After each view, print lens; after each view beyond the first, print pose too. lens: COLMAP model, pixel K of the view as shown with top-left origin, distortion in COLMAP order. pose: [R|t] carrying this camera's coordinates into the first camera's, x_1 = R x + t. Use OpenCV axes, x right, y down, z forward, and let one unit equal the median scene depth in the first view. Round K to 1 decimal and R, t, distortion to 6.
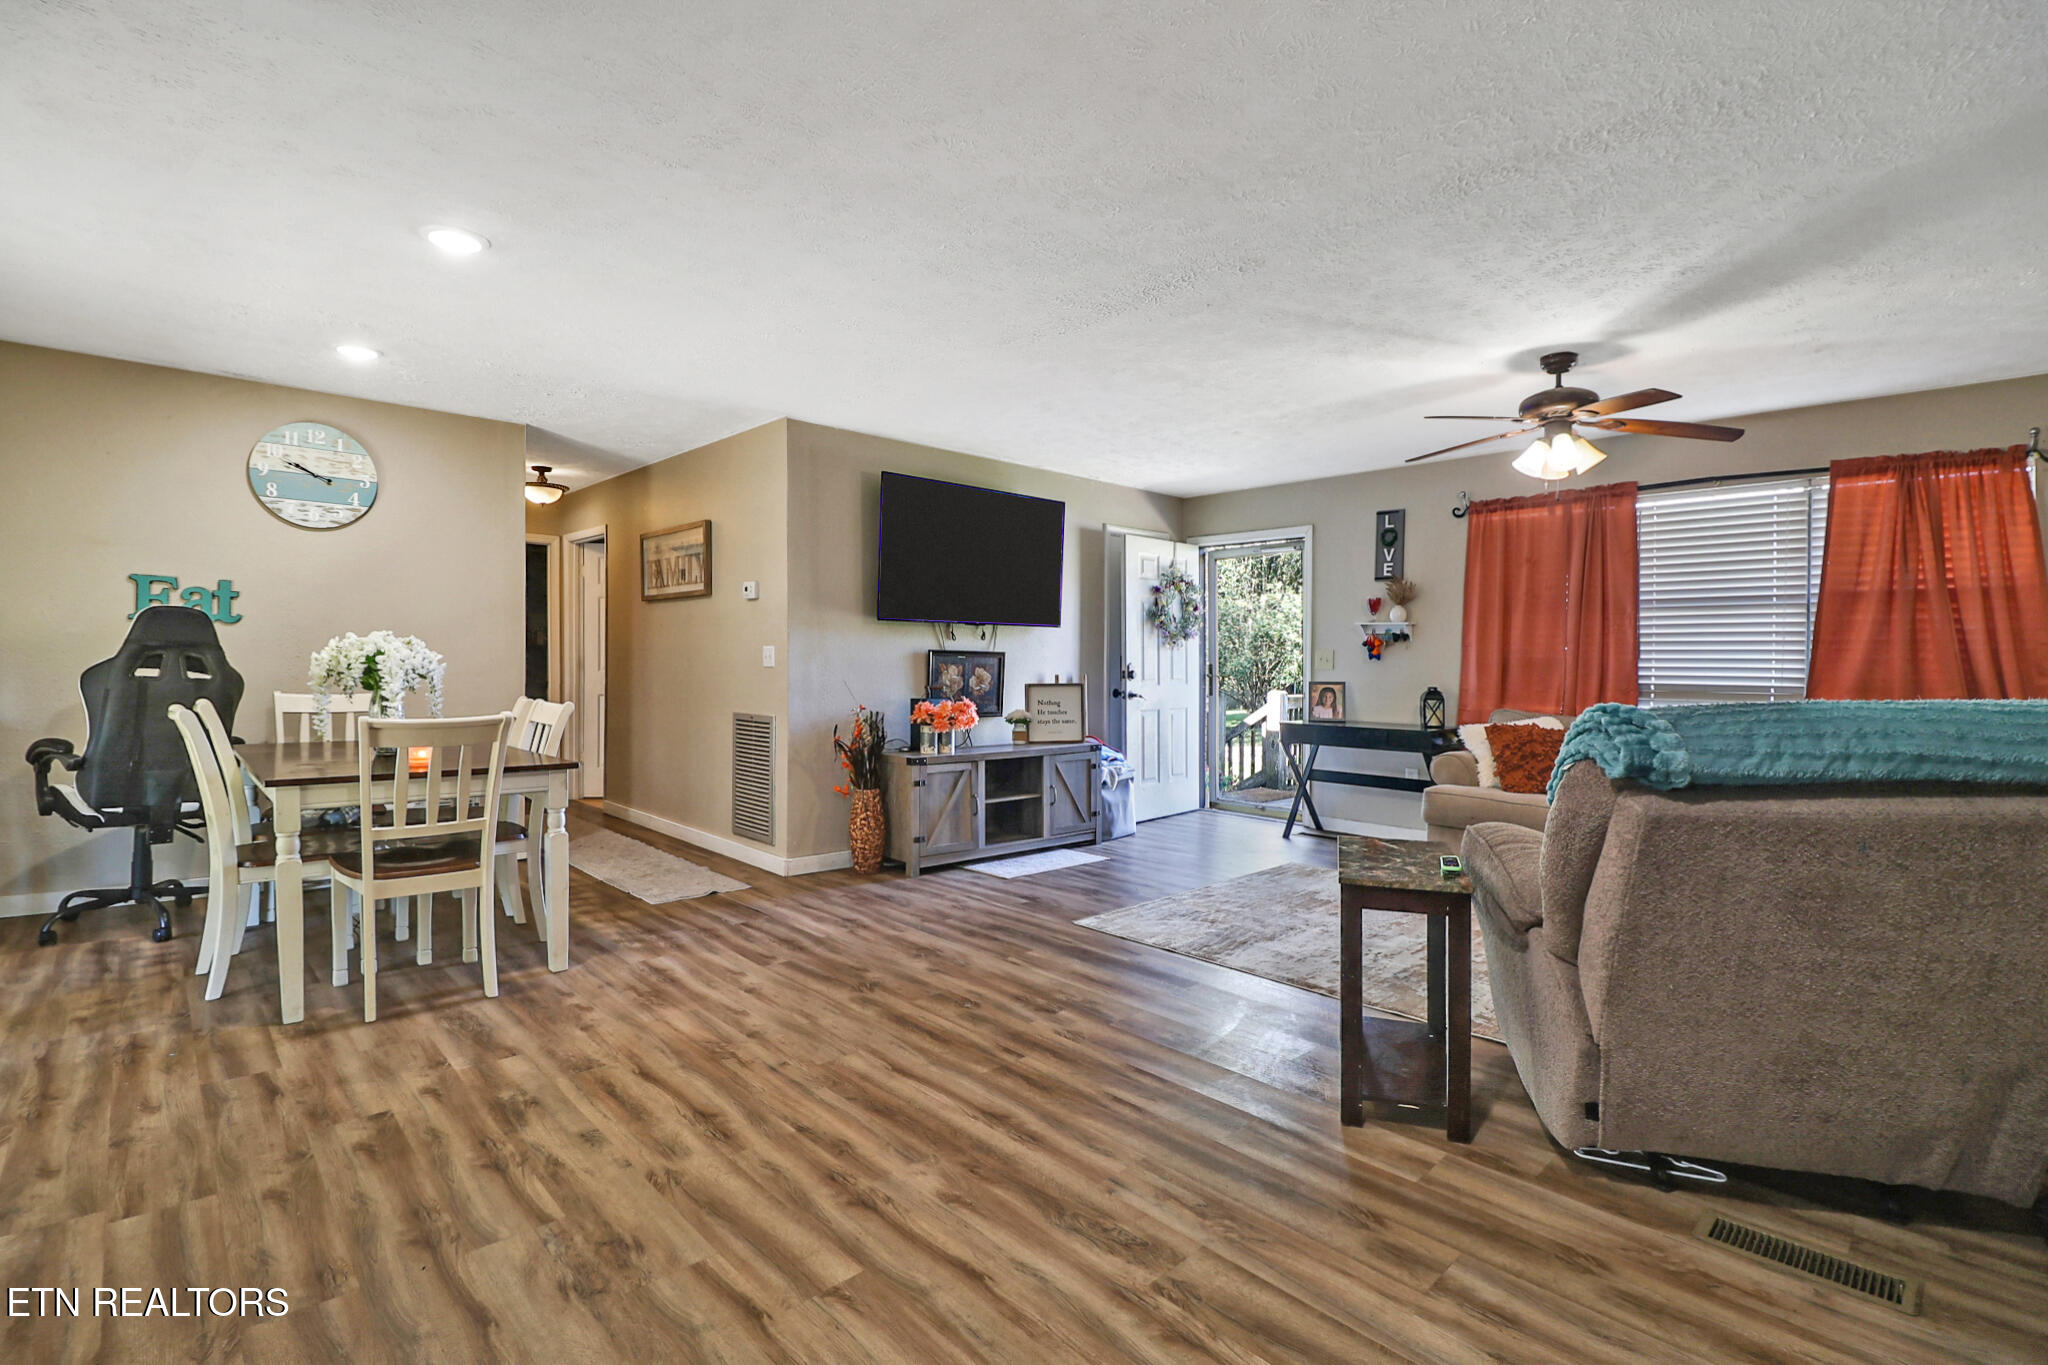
lens RADIAL K [[950.9, 0, 1009.7], [0, 950.9, 673.2], [0, 0, 1]] dist [-0.000658, -0.011899]
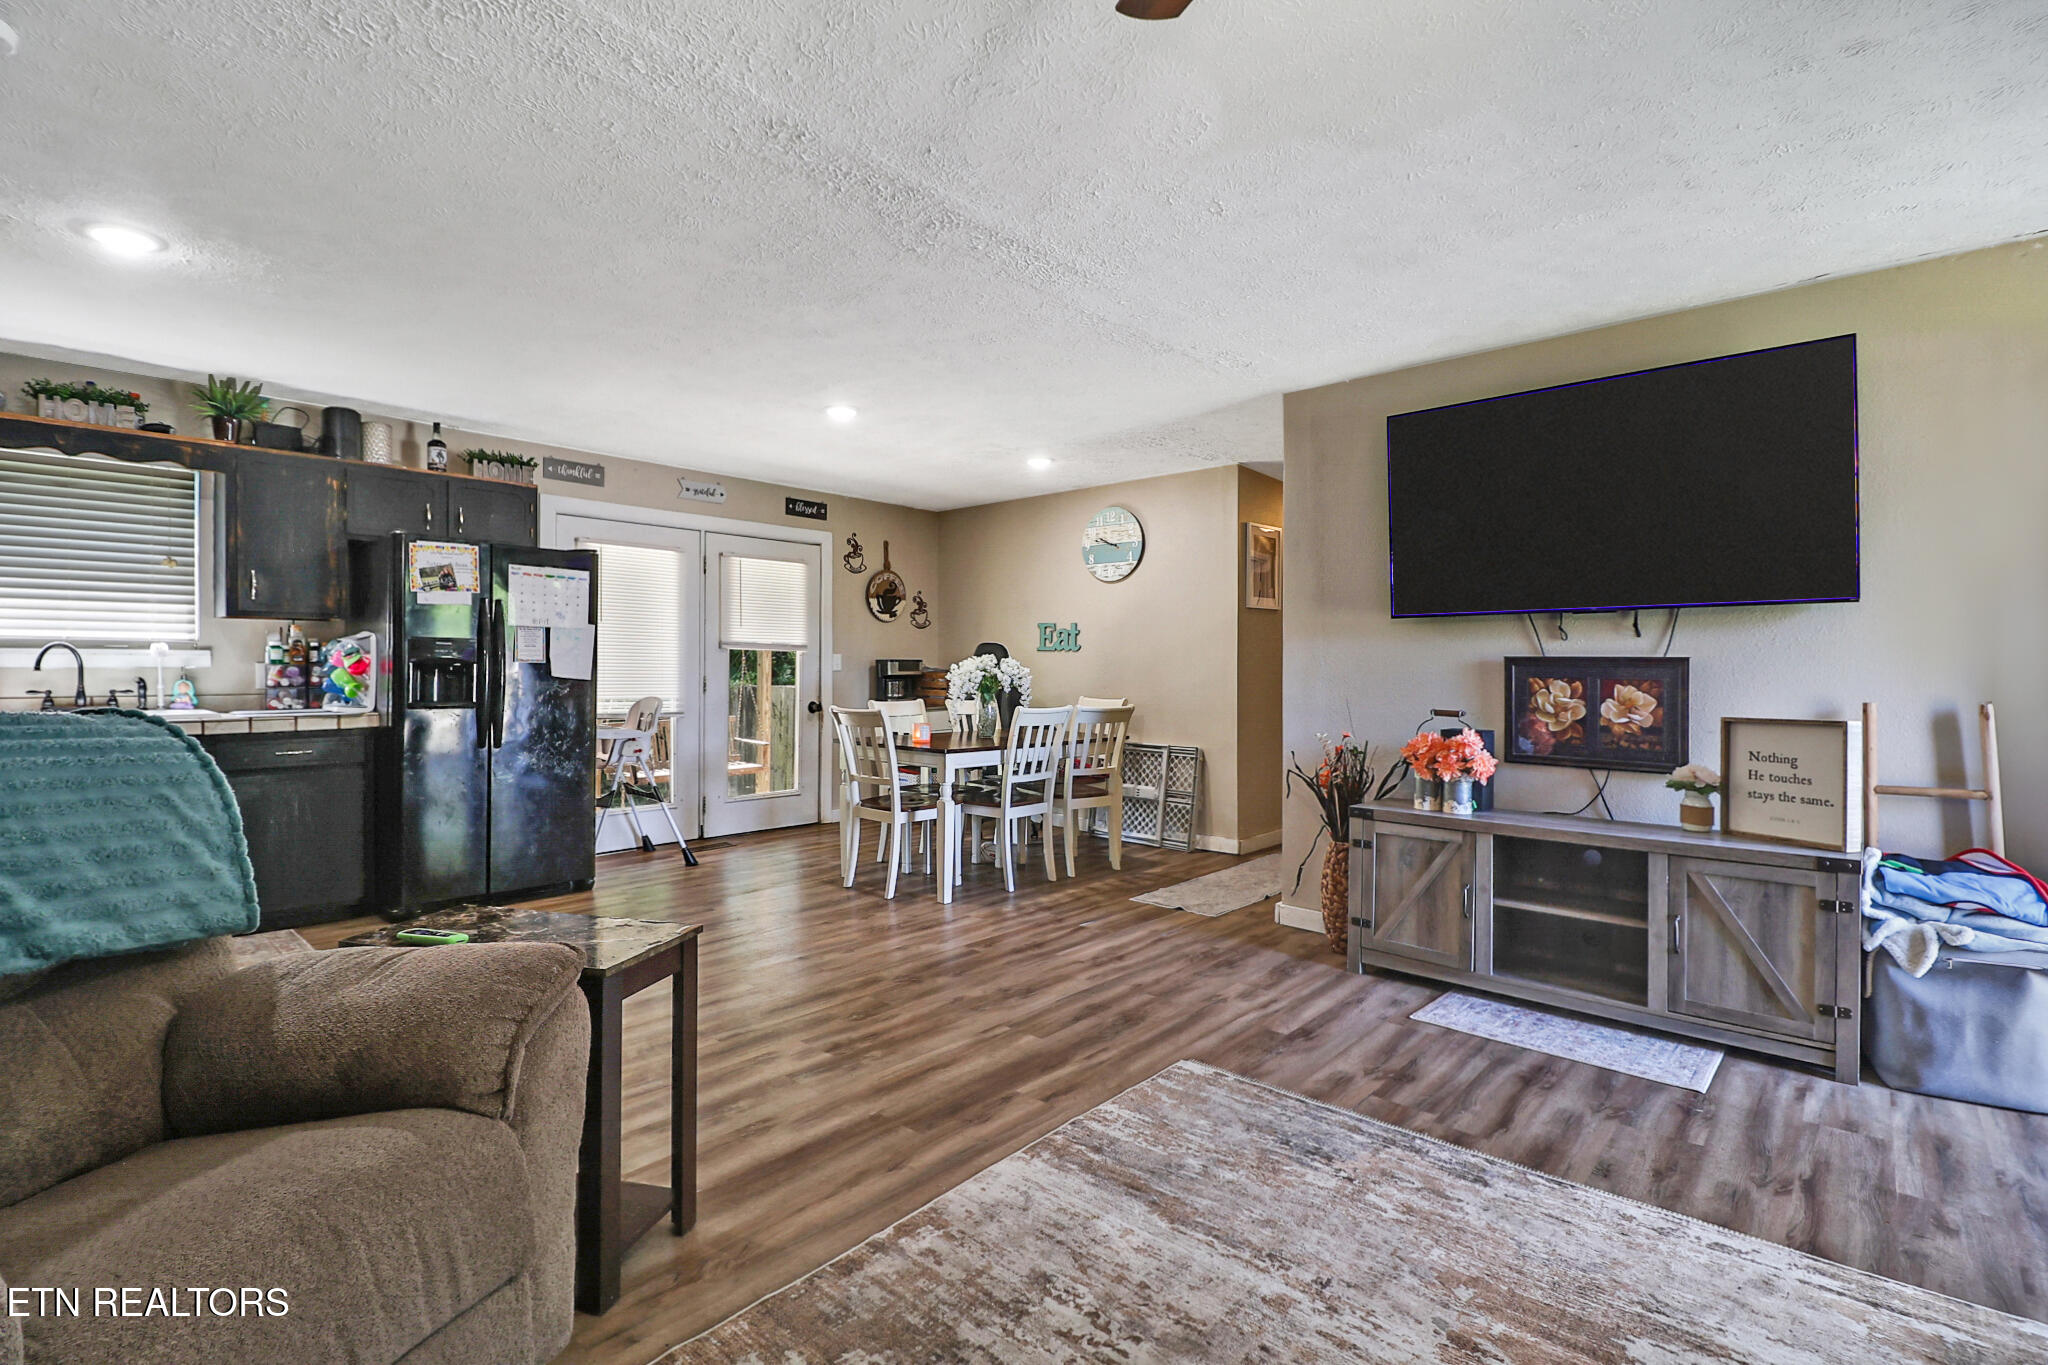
lens RADIAL K [[950.9, 0, 1009.7], [0, 950.9, 673.2], [0, 0, 1]] dist [-0.000658, -0.011899]
pose [[0.067256, -0.006440, -0.997715, 0.674849], [-0.016866, 0.999829, -0.007591, -0.003468], [0.997593, 0.017338, 0.067136, 0.763649]]
